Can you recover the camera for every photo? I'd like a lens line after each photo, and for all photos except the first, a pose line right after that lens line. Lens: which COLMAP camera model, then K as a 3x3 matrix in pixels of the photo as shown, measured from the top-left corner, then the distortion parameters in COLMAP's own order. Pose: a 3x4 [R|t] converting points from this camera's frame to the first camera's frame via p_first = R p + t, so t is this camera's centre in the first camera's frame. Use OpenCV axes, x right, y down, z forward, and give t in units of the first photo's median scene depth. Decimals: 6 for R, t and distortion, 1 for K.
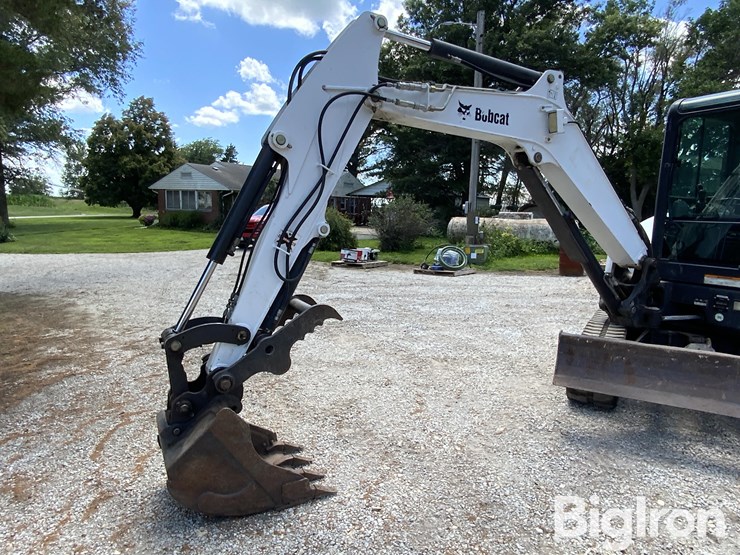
lens RADIAL K [[529.9, 0, 356.9], [0, 529.9, 278.8], [0, 0, 1]] dist [0.063972, -0.076505]
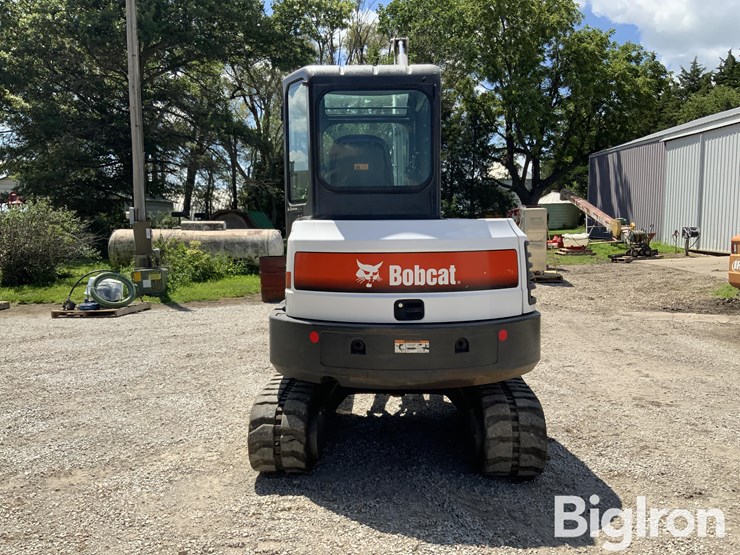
lens RADIAL K [[631.7, 0, 387.4], [0, 631.7, 273.3], [0, 0, 1]] dist [0.091180, -0.172997]
pose [[0.861813, -0.068196, 0.502620, 0.063050], [0.087236, 0.996083, -0.014430, -0.015197], [-0.499667, 0.056283, 0.864387, 0.091995]]
